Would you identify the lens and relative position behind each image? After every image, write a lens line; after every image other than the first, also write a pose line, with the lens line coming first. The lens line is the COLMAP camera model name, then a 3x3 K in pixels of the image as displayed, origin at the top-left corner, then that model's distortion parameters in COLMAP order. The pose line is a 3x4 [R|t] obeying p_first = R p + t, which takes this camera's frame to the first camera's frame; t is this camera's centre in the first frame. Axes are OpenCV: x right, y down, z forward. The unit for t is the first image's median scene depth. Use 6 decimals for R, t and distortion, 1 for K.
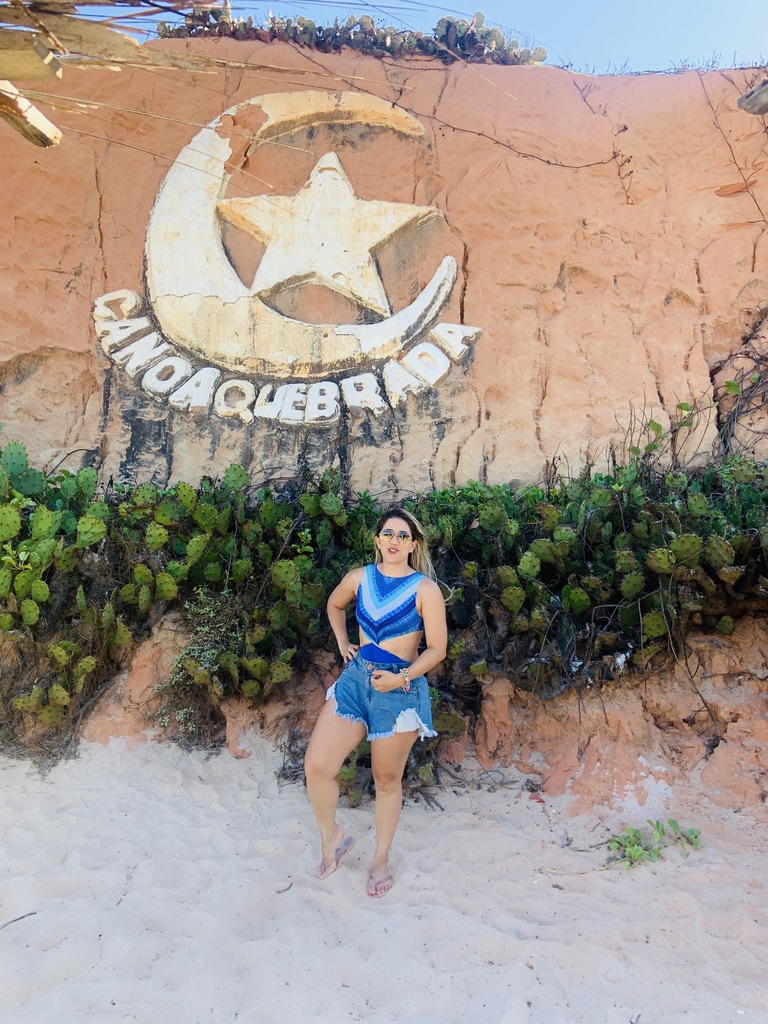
lens RADIAL K [[730.7, 0, 384.0], [0, 730.7, 512.0], [0, 0, 1]] dist [0.108782, -0.134311]
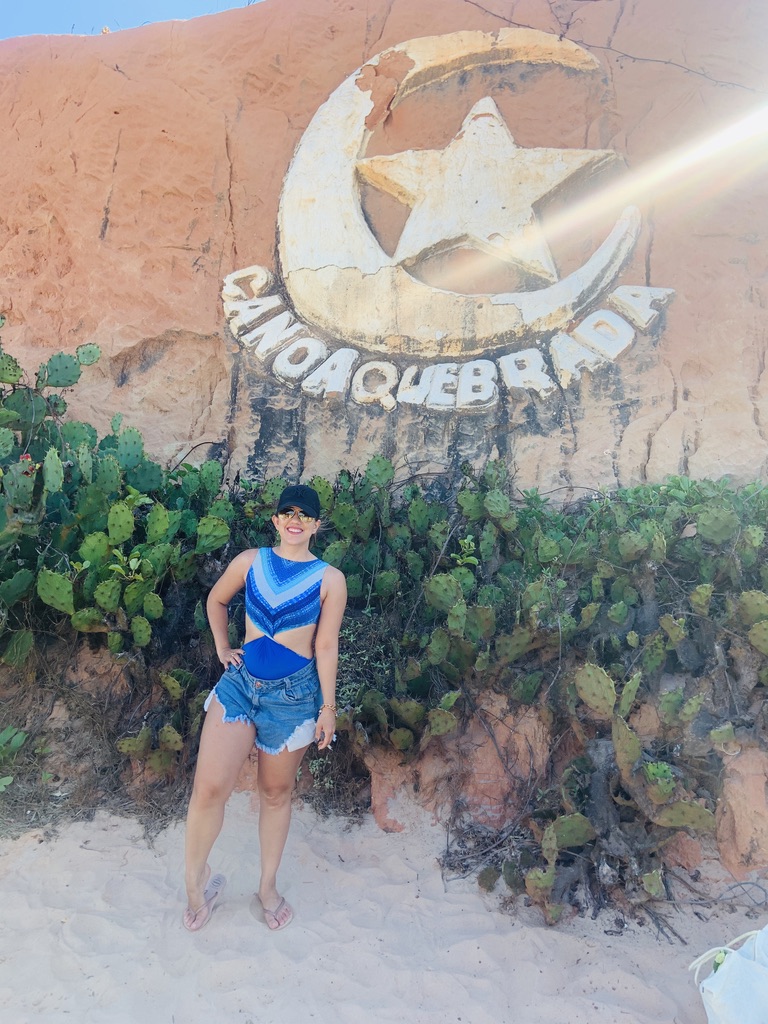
lens RADIAL K [[732.4, 0, 395.6], [0, 732.4, 509.8], [0, 0, 1]] dist [0.107844, -0.132621]
pose [[0.988953, 0.006798, -0.148072, -0.061190], [-0.008122, 0.999932, -0.008342, 0.003048], [0.148005, 0.009453, 0.988941, 0.185724]]
